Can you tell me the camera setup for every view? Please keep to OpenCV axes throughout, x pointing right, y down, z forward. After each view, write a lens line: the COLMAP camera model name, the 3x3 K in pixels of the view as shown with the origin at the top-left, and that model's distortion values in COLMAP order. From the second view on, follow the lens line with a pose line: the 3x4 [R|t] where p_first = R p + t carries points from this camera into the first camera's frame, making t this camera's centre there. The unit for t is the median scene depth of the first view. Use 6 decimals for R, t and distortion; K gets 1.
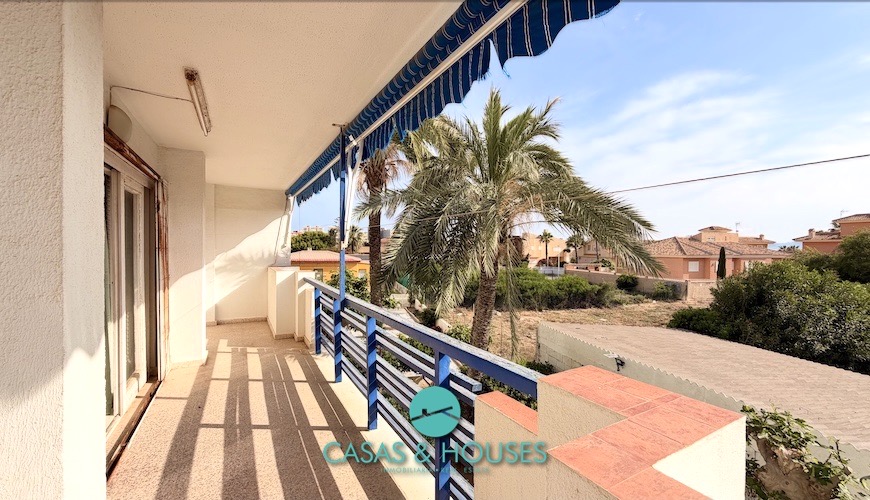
lens RADIAL K [[350.2, 0, 433.8], [0, 350.2, 248.8], [0, 0, 1]] dist [-0.001757, 0.000491]
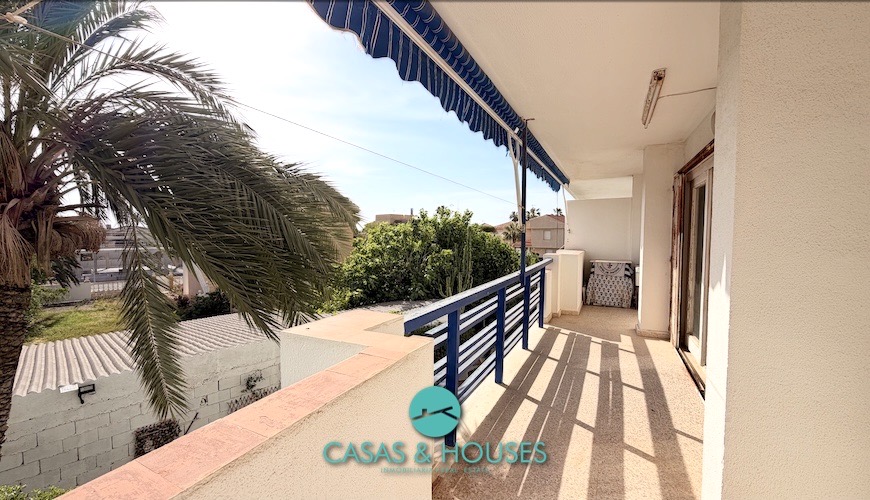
lens RADIAL K [[350.2, 0, 433.8], [0, 350.2, 248.8], [0, 0, 1]] dist [-0.001757, 0.000491]
pose [[-0.555631, -0.044126, 0.830258, -0.442227], [-0.001288, 0.998635, 0.052212, -0.001422], [-0.831428, 0.027941, -0.554929, 0.795624]]
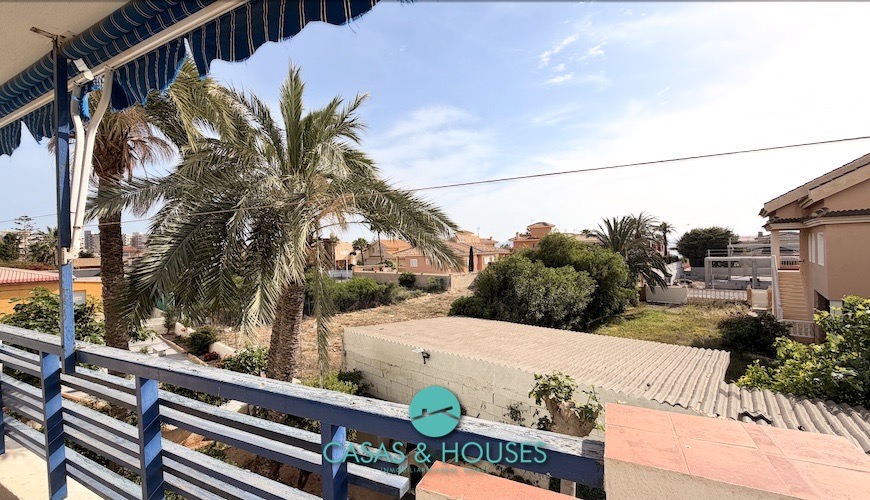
lens RADIAL K [[350.2, 0, 433.8], [0, 350.2, 248.8], [0, 0, 1]] dist [-0.001757, 0.000491]
pose [[0.826814, -0.028947, 0.561731, -0.039282], [0.035354, 0.999375, -0.000537, 0.000367], [-0.561364, 0.020304, 0.827320, 0.094503]]
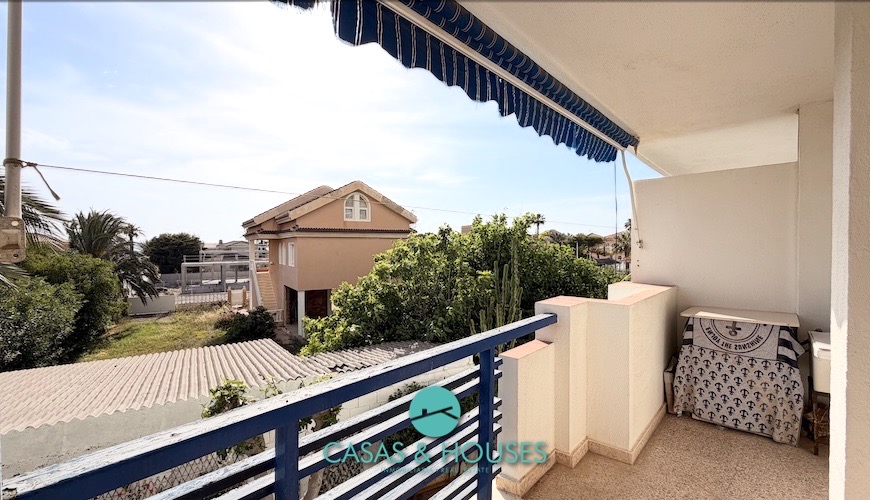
lens RADIAL K [[375.8, 0, 434.5], [0, 375.8, 248.9], [0, 0, 1]] dist [0.001007, -0.000076]
pose [[-0.313406, -0.012456, 0.949538, -0.230356], [0.007582, 0.999849, 0.015618, -0.003043], [-0.949589, 0.012094, -0.313264, 0.357454]]
